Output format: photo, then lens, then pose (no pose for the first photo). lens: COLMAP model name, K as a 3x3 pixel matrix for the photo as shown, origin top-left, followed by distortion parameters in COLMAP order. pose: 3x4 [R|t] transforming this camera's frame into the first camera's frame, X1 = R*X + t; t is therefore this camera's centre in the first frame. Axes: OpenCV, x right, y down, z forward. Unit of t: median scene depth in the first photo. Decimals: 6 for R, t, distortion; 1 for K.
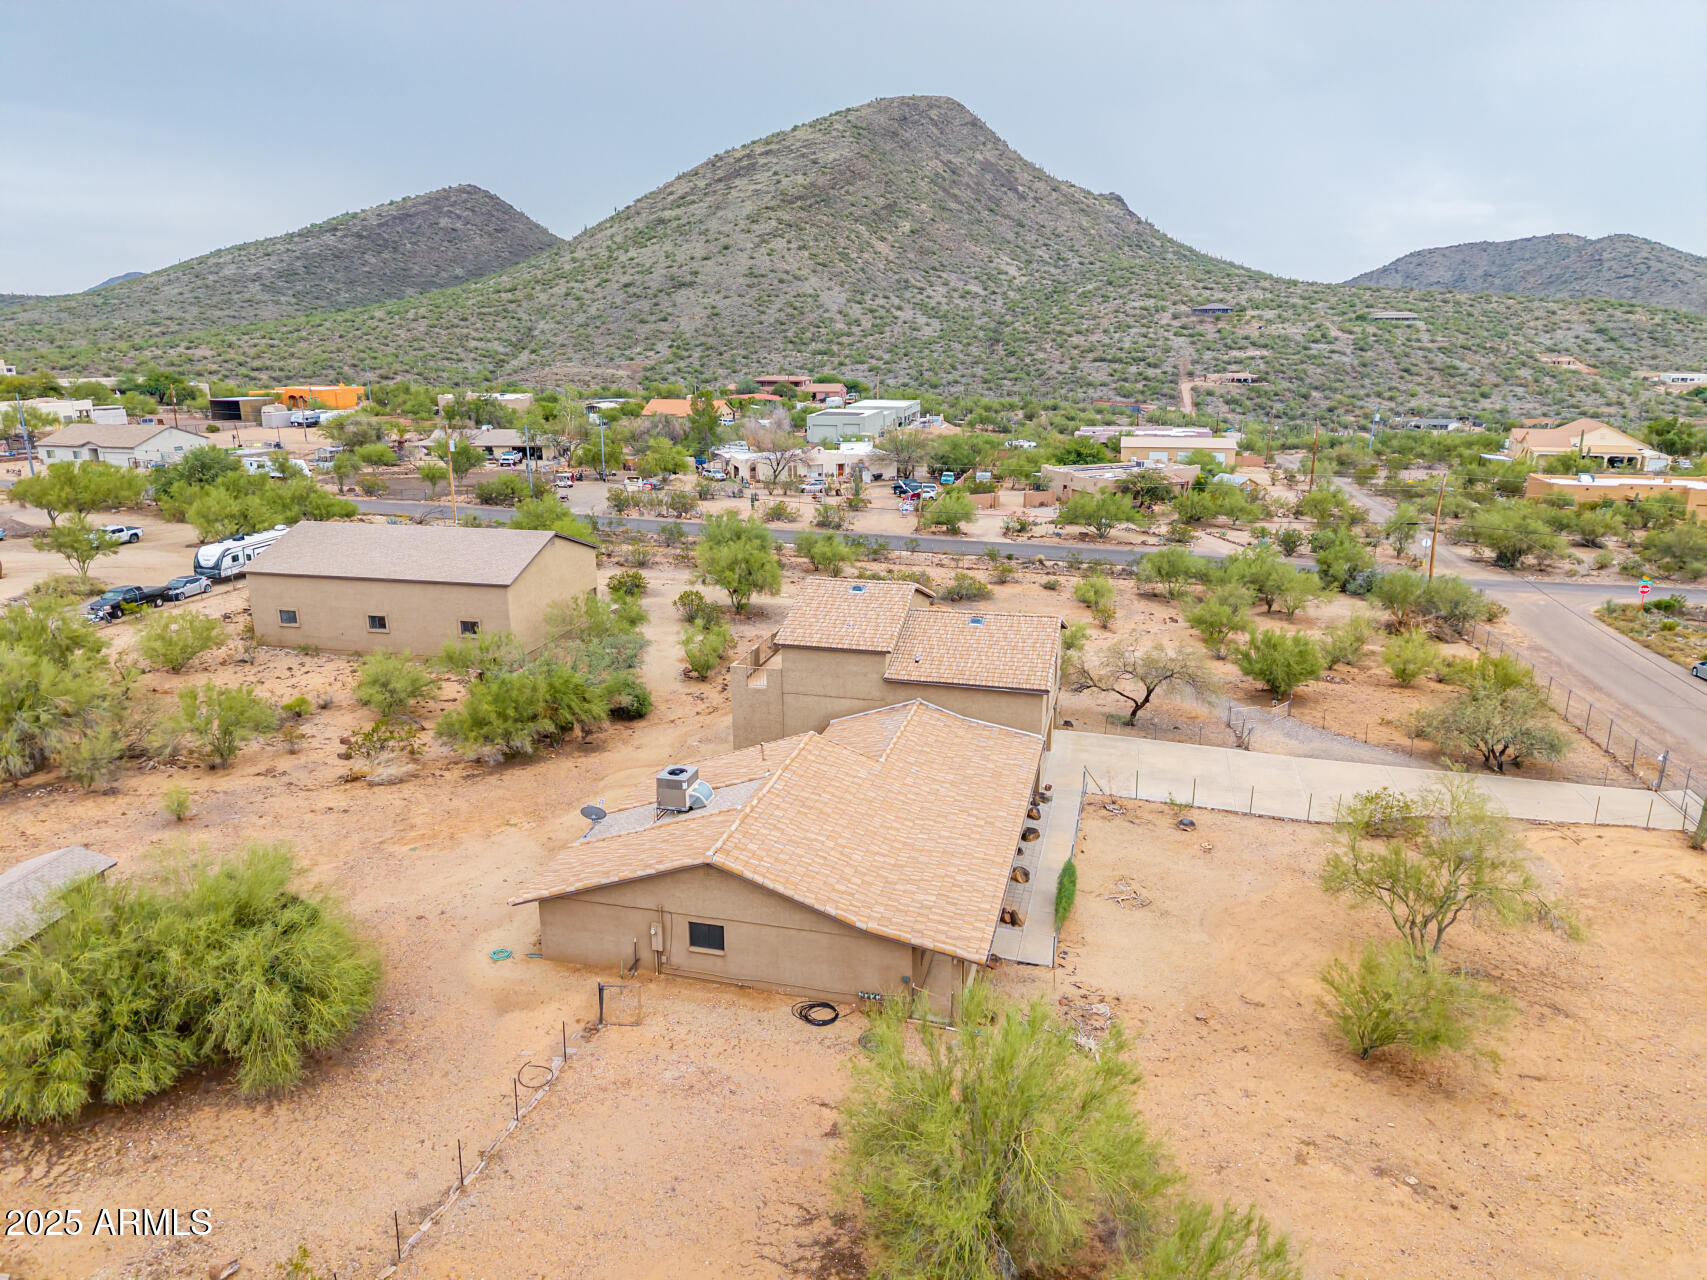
lens RADIAL K [[1140.1, 0, 844.0], [0, 1140.1, 637.4], [0, 0, 1]] dist [0.025058, -0.029433]
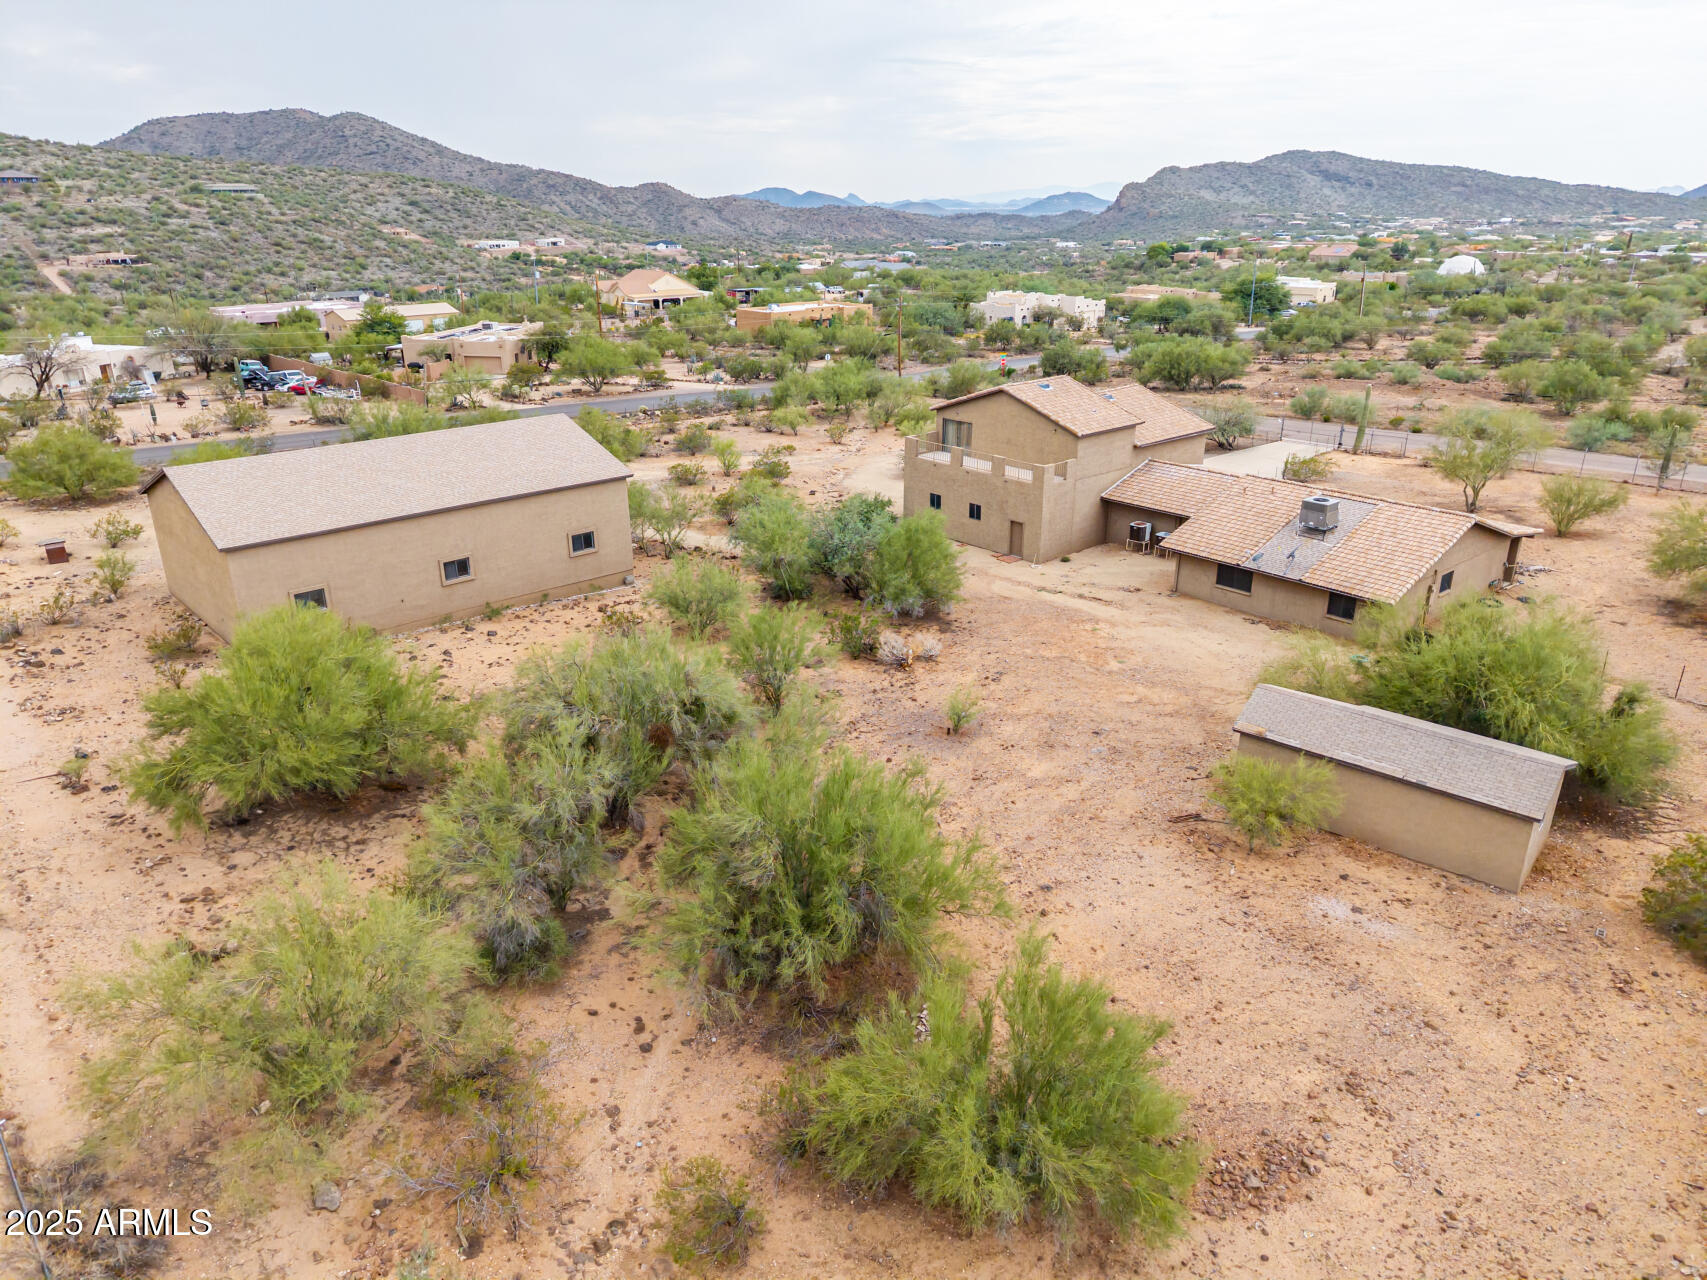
lens RADIAL K [[1140.1, 0, 844.0], [0, 1140.1, 637.4], [0, 0, 1]] dist [0.025058, -0.029433]
pose [[0.555278, -0.298743, 0.776156, -0.099340], [0.222329, 0.952613, 0.207602, -0.008066], [-0.801396, 0.057285, 0.595384, 0.043170]]
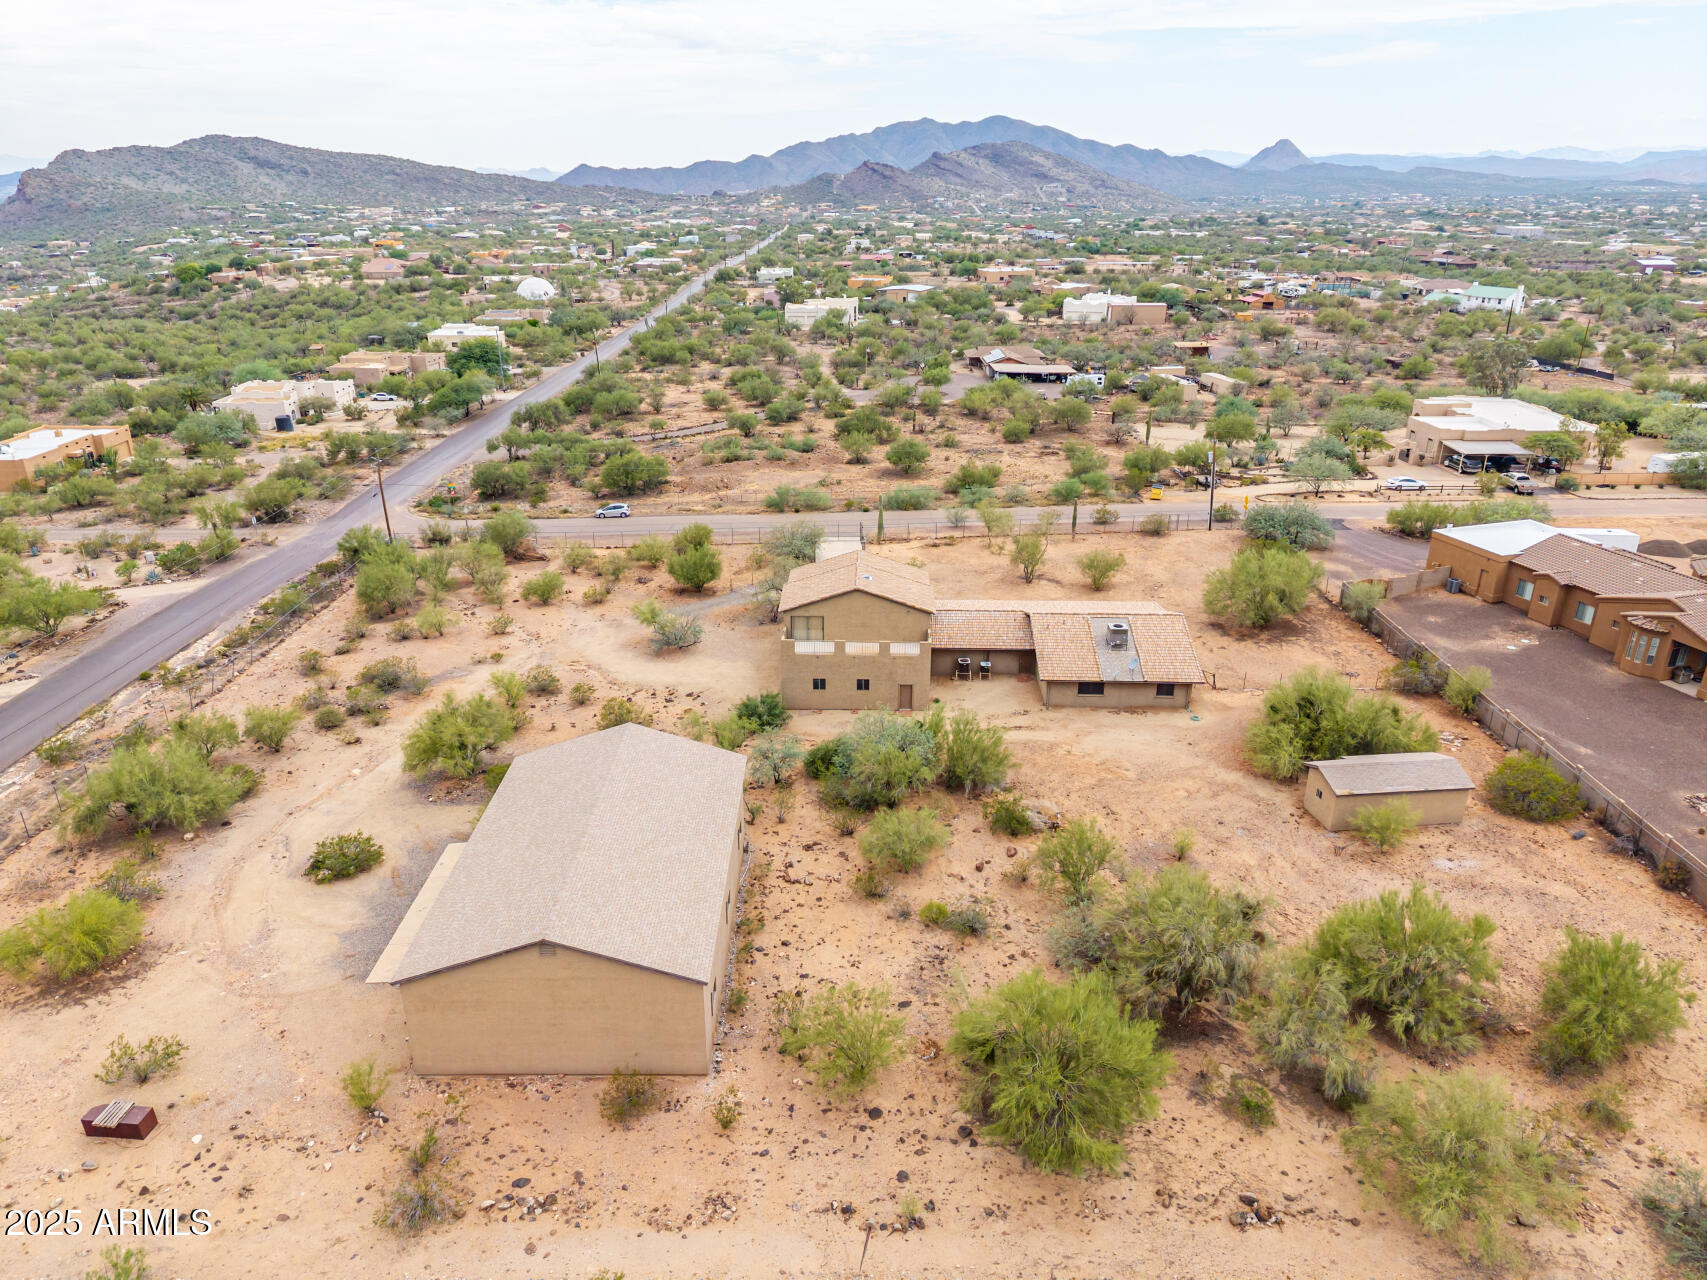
lens RADIAL K [[1140.1, 0, 844.0], [0, 1140.1, 637.4], [0, 0, 1]] dist [0.025058, -0.029433]
pose [[-0.243478, -0.362462, 0.899633, -0.126567], [0.253275, 0.871603, 0.419715, -0.060644], [-0.936253, 0.330046, -0.120414, 0.119000]]
